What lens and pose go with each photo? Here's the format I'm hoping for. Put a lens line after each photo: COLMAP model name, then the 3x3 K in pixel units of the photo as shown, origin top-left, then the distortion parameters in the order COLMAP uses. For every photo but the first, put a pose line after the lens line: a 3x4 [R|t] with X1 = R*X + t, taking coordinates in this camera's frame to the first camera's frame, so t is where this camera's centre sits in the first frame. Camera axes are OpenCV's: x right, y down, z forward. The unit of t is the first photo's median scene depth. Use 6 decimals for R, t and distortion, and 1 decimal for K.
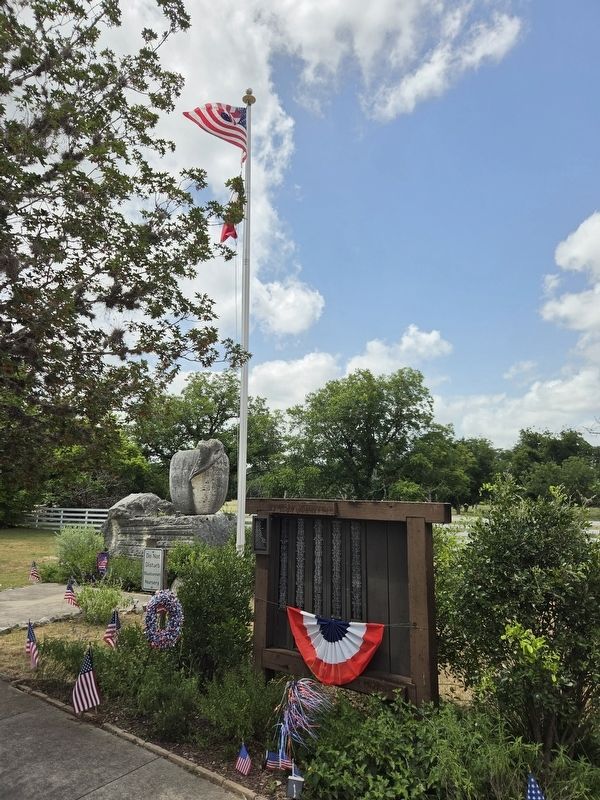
lens RADIAL K [[535.3, 0, 298.3], [0, 535.3, 399.4], [0, 0, 1]] dist [0.039642, -0.003638]
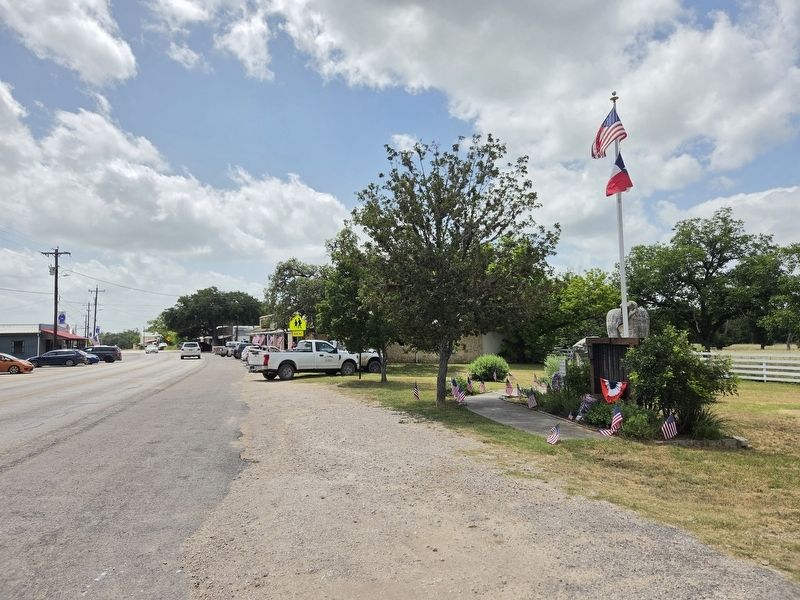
lens RADIAL K [[535.3, 0, 401.3], [0, 535.3, 299.4], [0, 0, 1]] dist [0.039642, -0.003638]
pose [[0.736130, -0.065245, -0.673688, 1.002605], [0.132487, 0.989978, 0.048891, -0.232006], [0.663747, -0.125245, 0.737397, -1.433653]]
